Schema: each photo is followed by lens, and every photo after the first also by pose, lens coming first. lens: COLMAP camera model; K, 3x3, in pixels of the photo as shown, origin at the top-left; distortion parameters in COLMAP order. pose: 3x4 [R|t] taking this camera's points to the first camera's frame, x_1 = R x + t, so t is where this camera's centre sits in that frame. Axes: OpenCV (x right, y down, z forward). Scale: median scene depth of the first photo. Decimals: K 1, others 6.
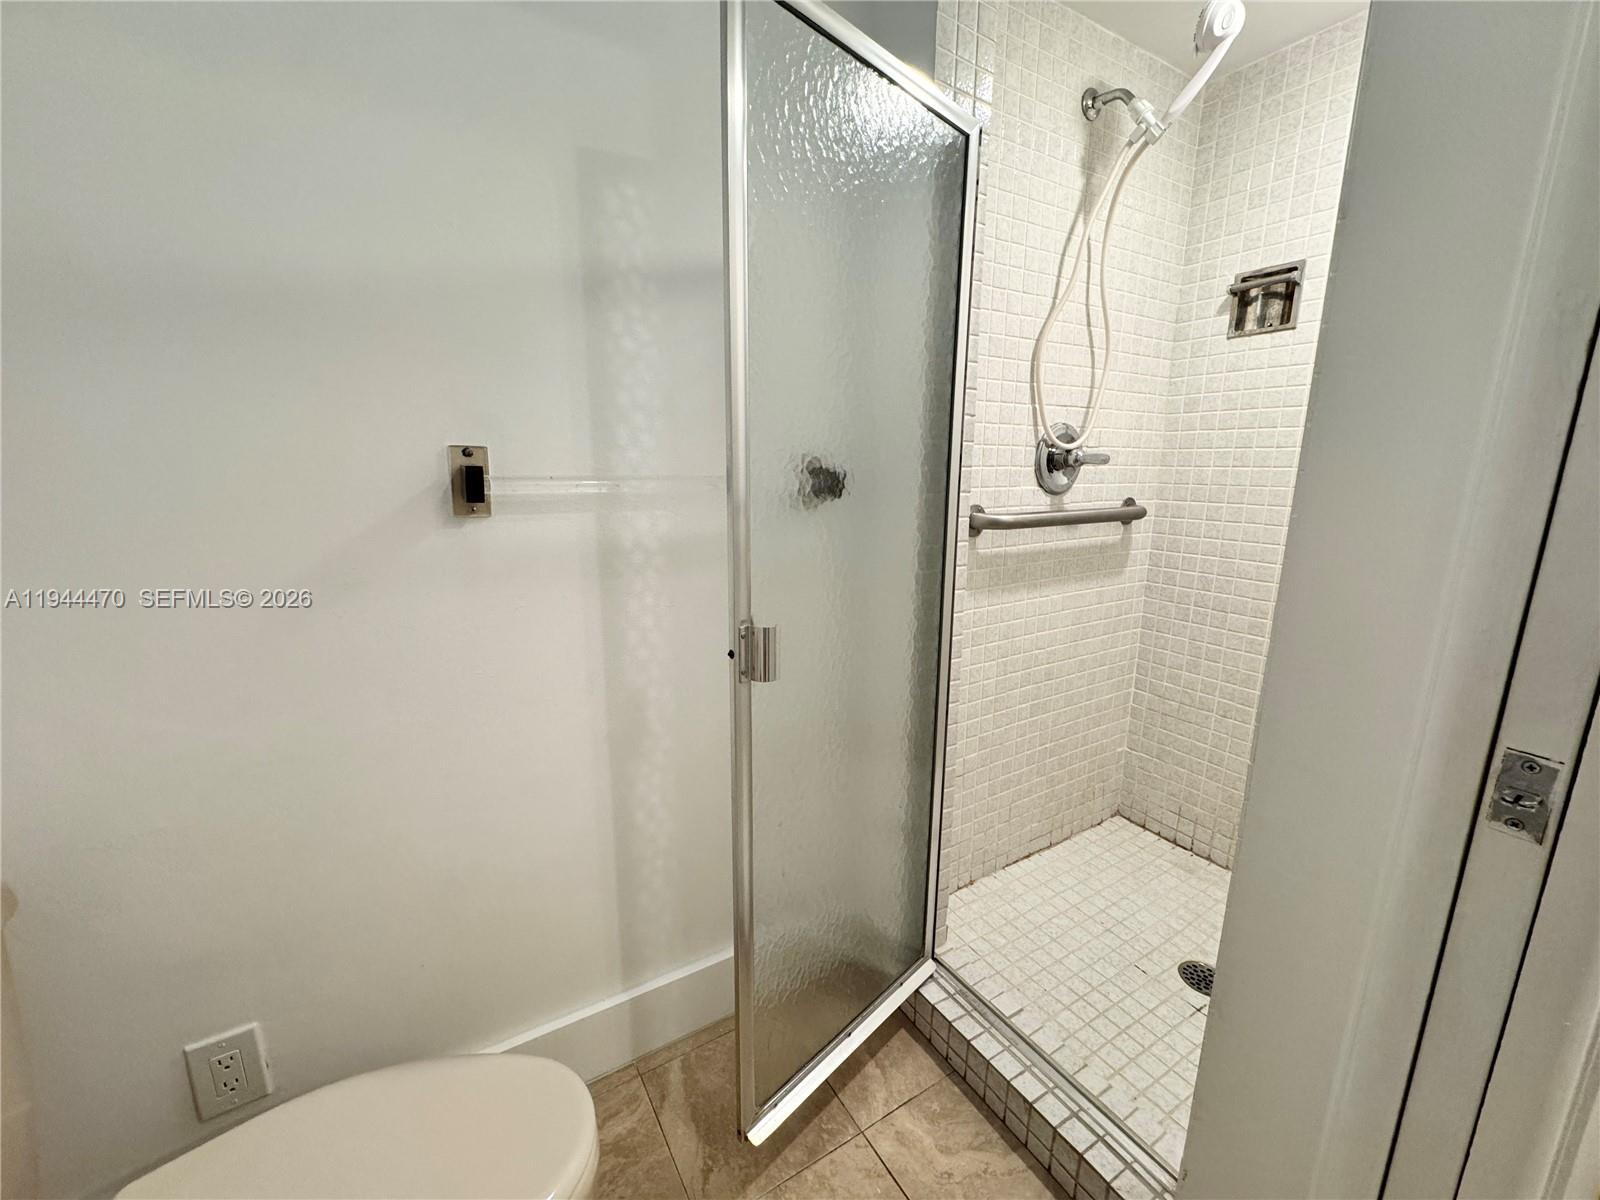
lens RADIAL K [[639.7, 0, 798.2], [0, 639.7, 596.1], [0, 0, 1]] dist [-0.004545, 0.000993]
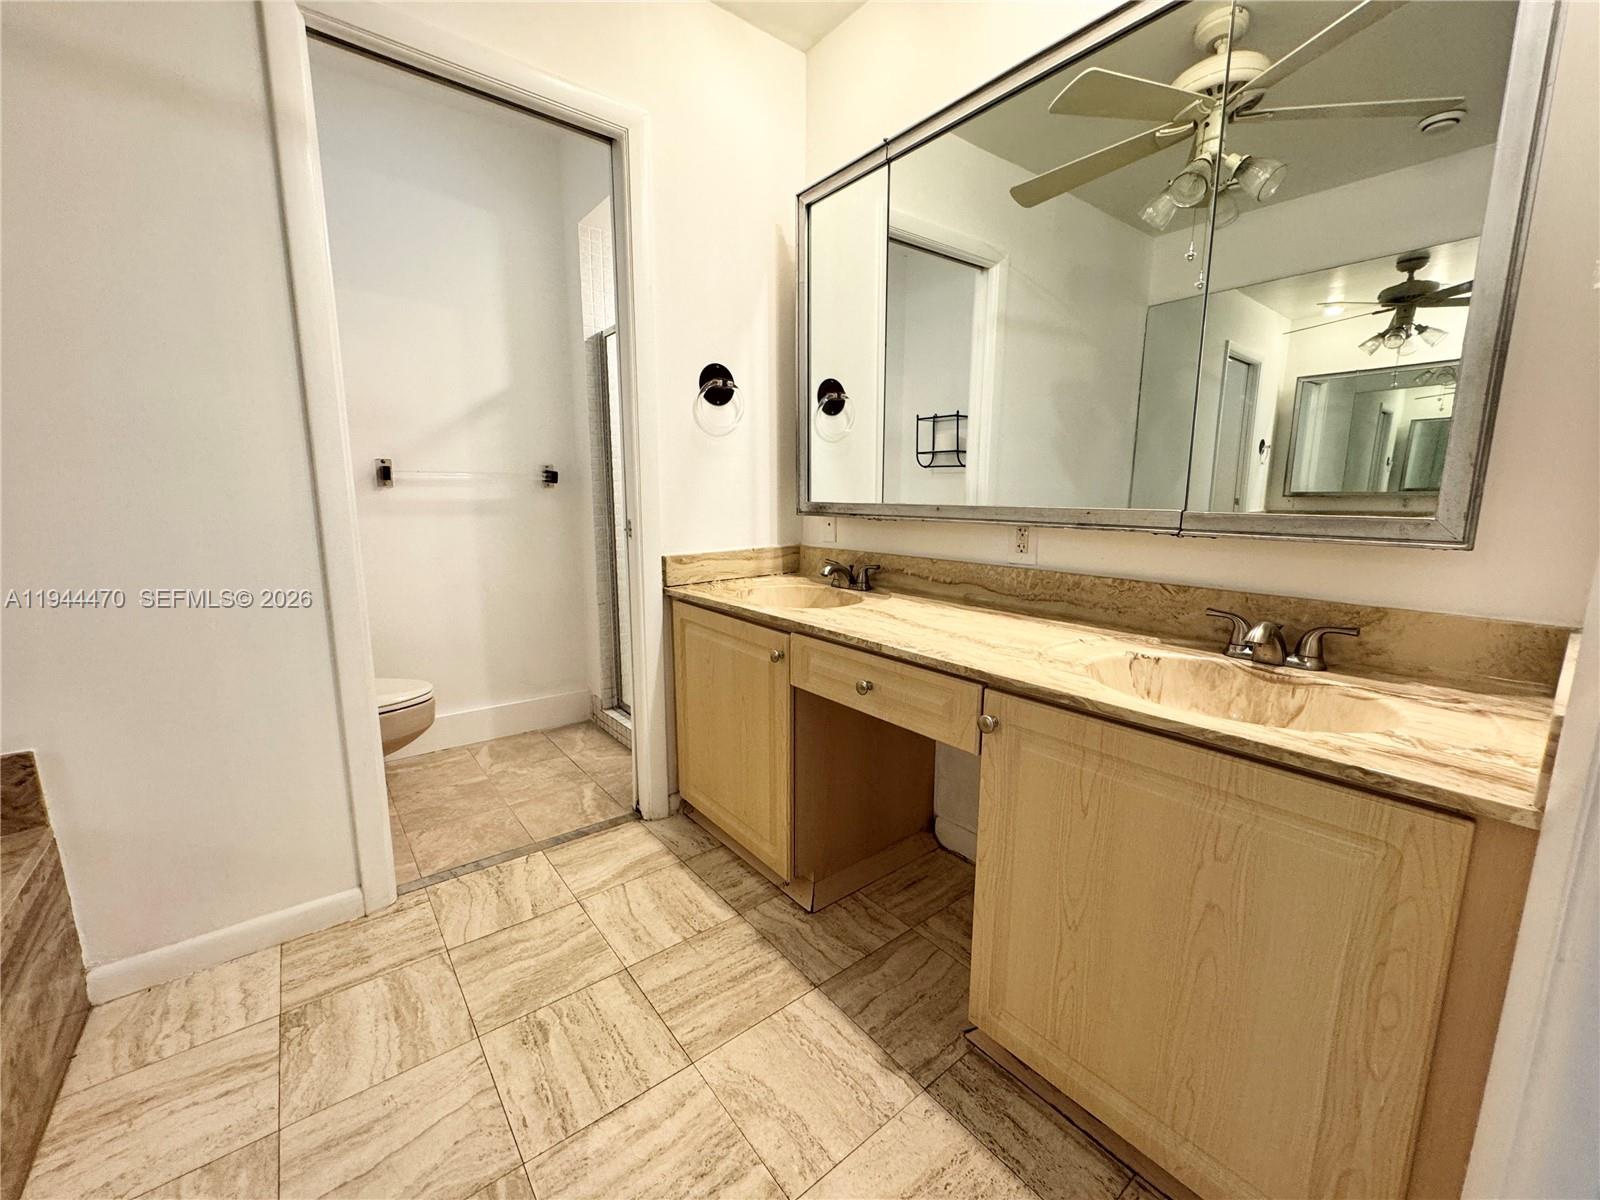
lens RADIAL K [[639.7, 0, 801.8], [0, 639.7, 597.7], [0, 0, 1]] dist [-0.004545, 0.000993]
pose [[0.991915, -0.025243, 0.124367, 0.803010], [0.030313, 0.998778, -0.039037, 0.463679], [-0.123229, 0.042491, 0.991468, -1.694736]]
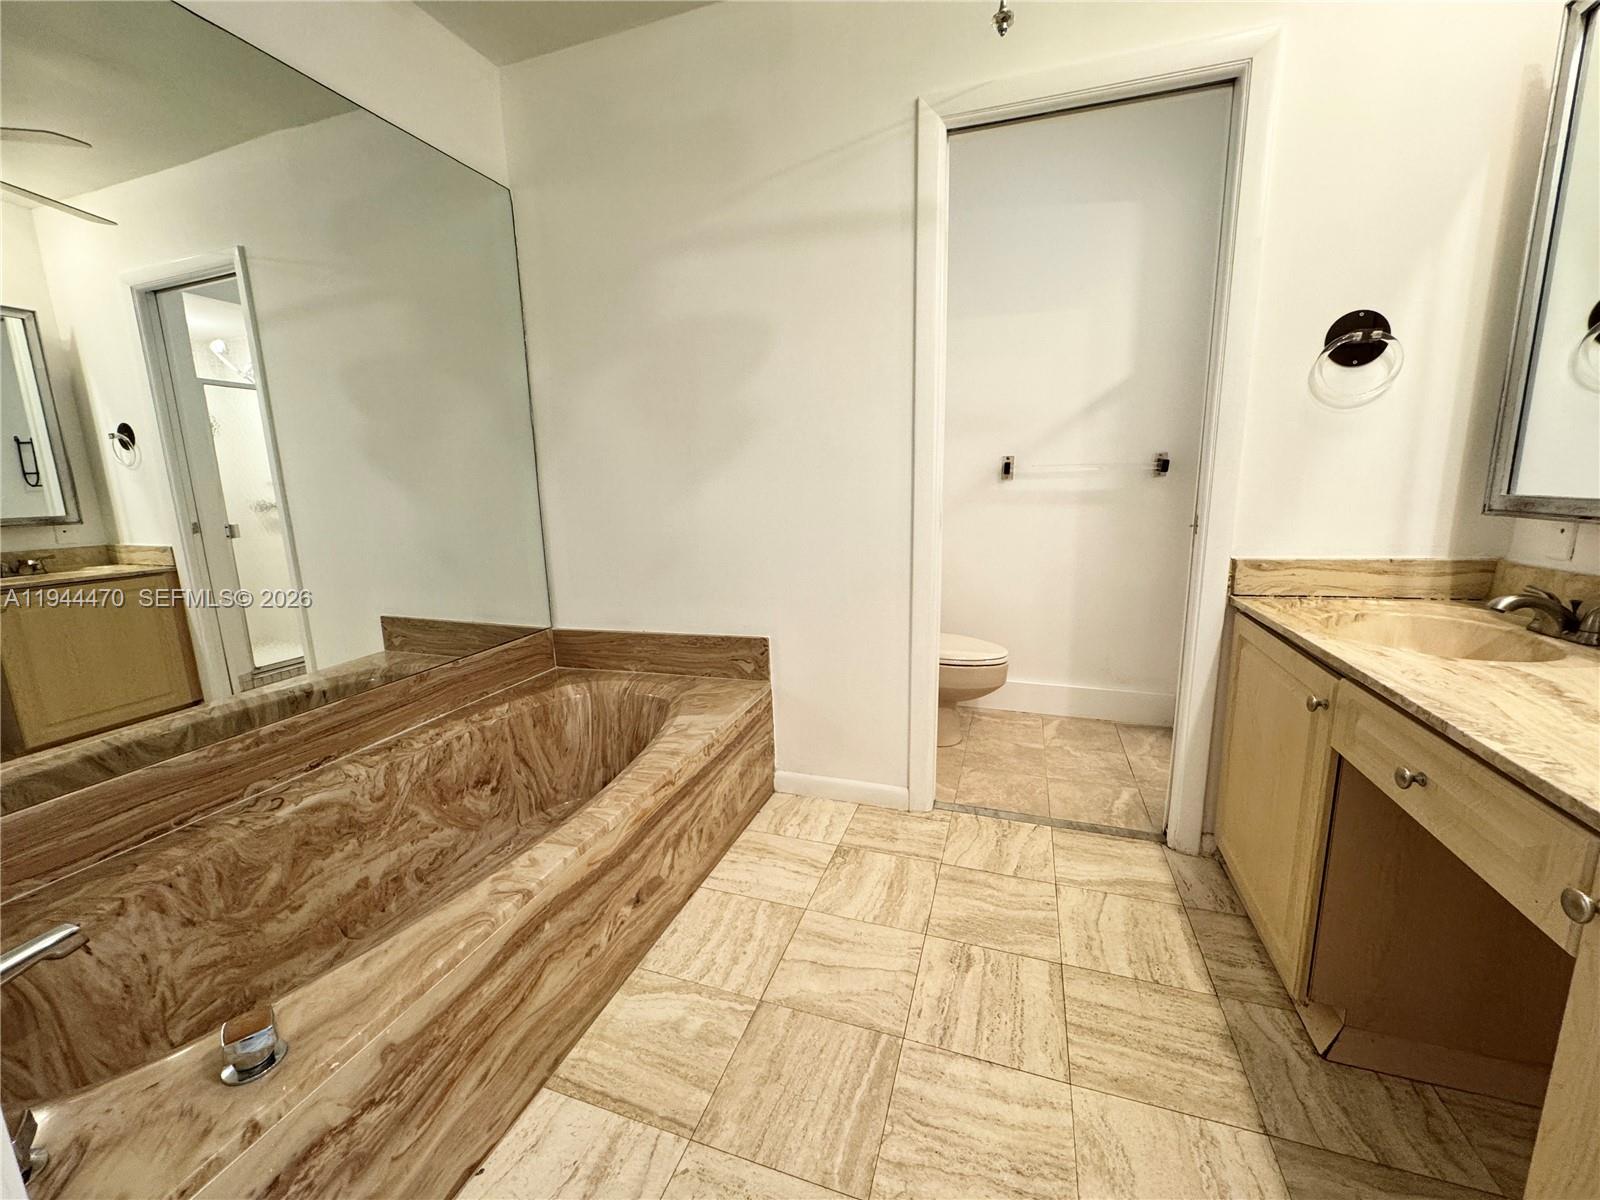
lens RADIAL K [[639.7, 0, 803.8], [0, 639.7, 598.9], [0, 0, 1]] dist [-0.004545, 0.000993]
pose [[0.643068, 0.117791, -0.756696, 1.203593], [-0.131428, 0.990415, 0.042481, 0.424984], [0.754447, 0.072133, 0.652385, -1.624774]]
